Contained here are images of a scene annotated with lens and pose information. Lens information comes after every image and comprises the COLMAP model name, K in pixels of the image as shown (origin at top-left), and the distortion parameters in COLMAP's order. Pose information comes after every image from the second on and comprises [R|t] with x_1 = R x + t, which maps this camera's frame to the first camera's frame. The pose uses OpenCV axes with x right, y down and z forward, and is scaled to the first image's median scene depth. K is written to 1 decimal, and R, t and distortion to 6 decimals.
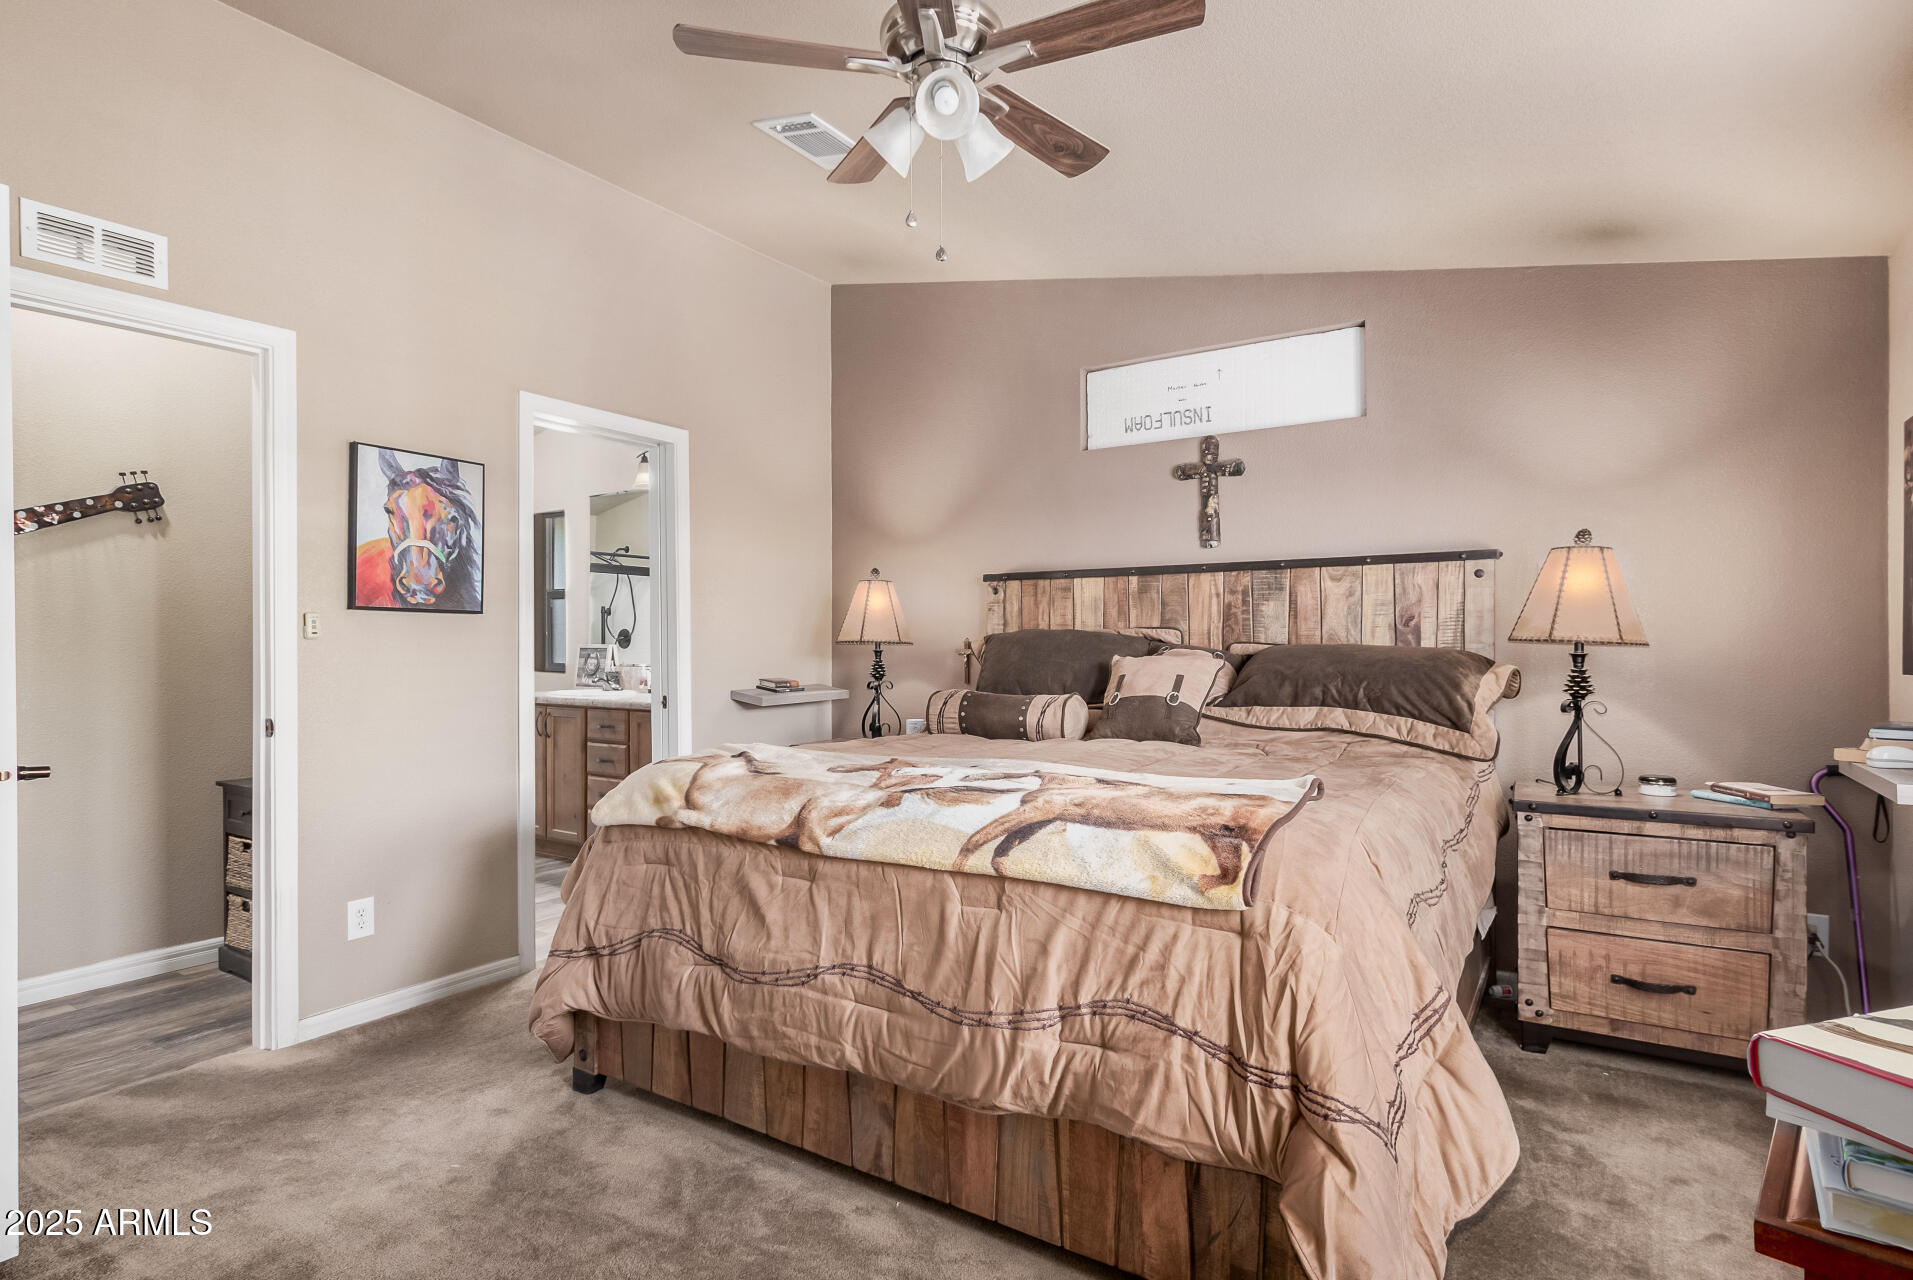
lens RADIAL K [[957.1, 0, 956.5], [0, 957.1, 640.0], [0, 0, 1]] dist [-0.000790, -0.000256]
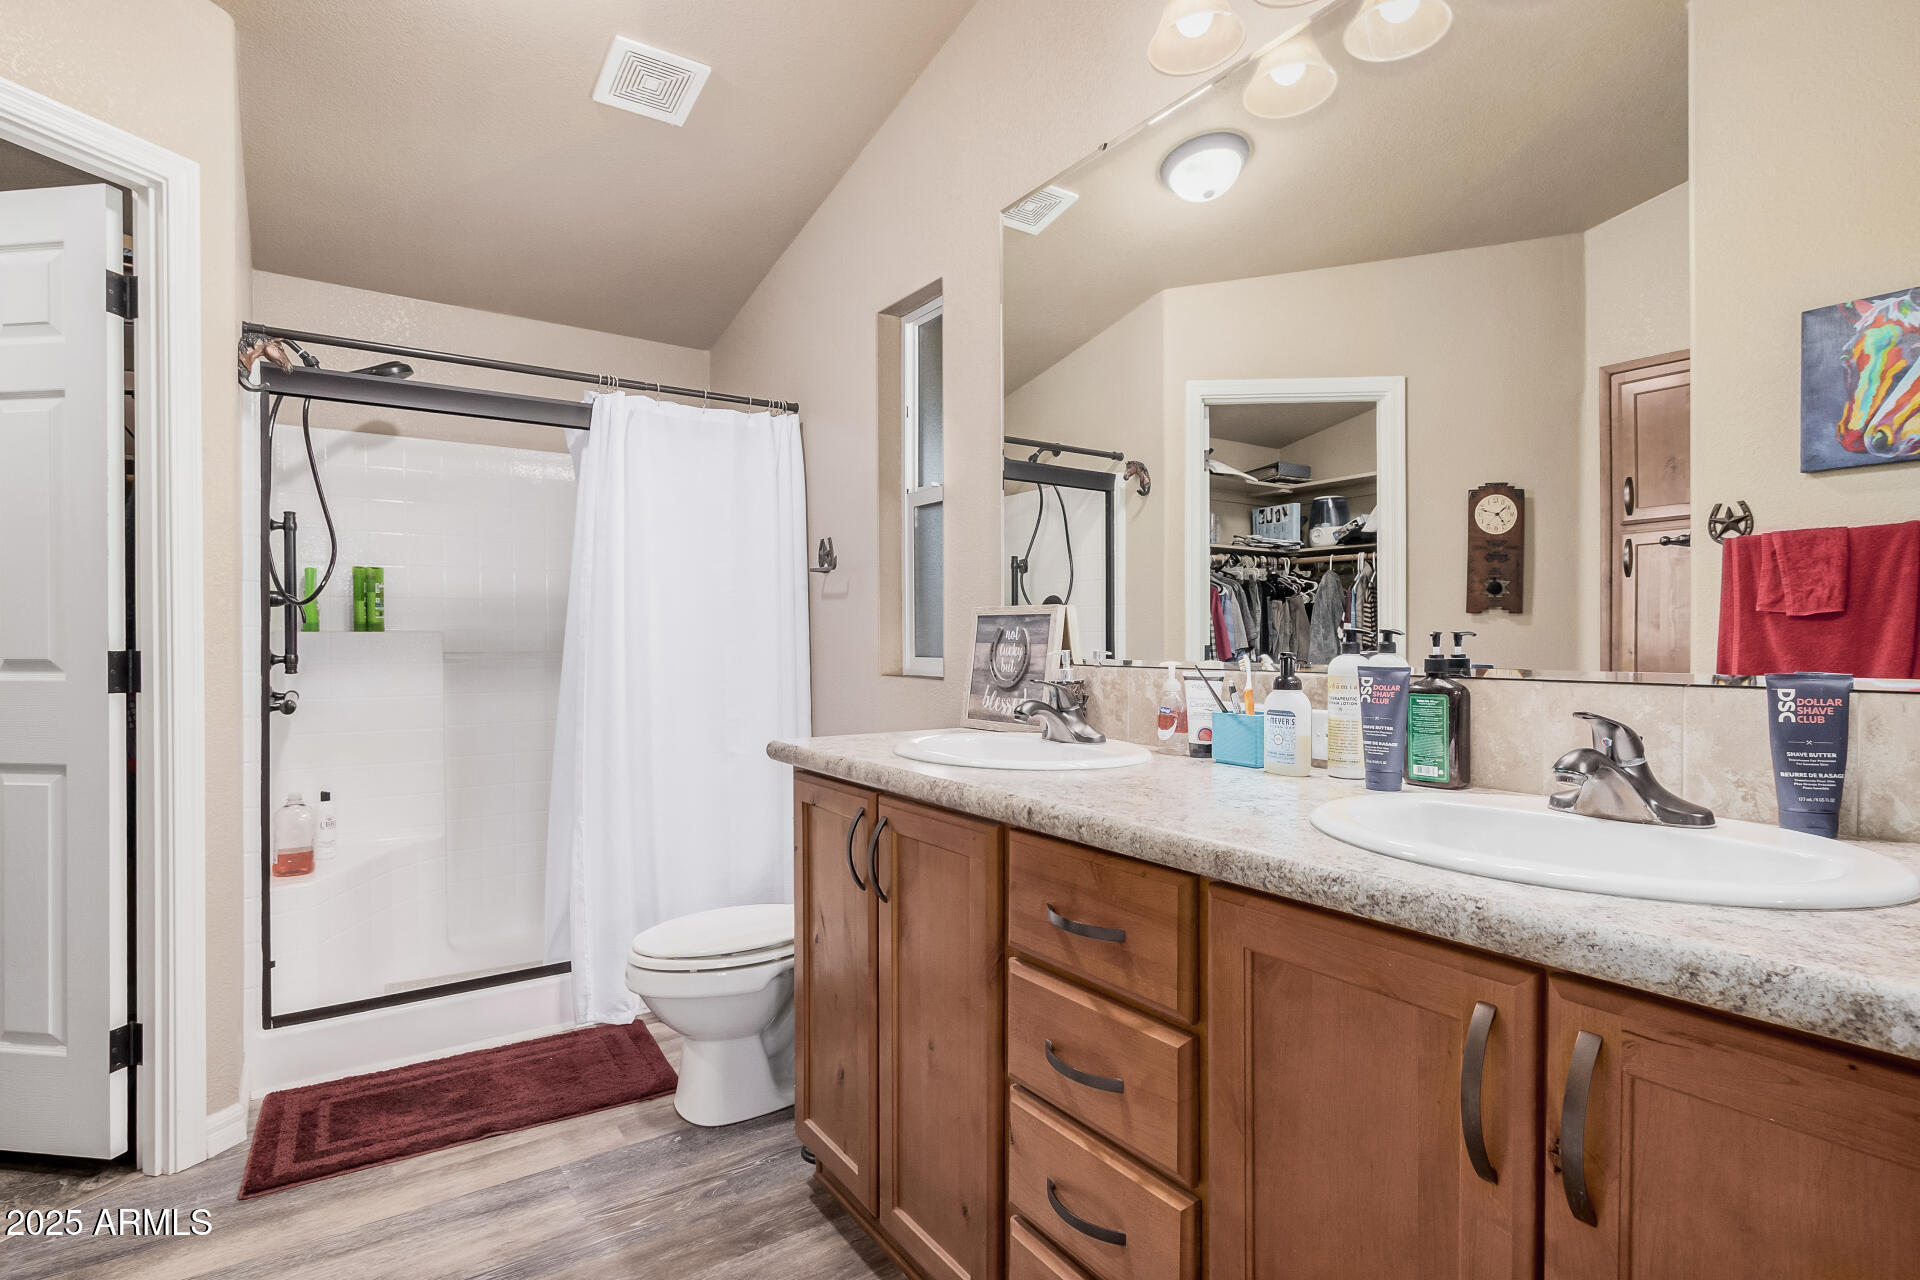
lens RADIAL K [[960.6, 0, 960.0], [0, 960.6, 640.0], [0, 0, 1]] dist [-0.000790, -0.000256]
pose [[0.925641, 0.002155, -0.378397, -0.262472], [-0.001481, 0.999997, 0.002072, 0.017401], [0.378400, -0.001358, 0.925641, 0.660685]]
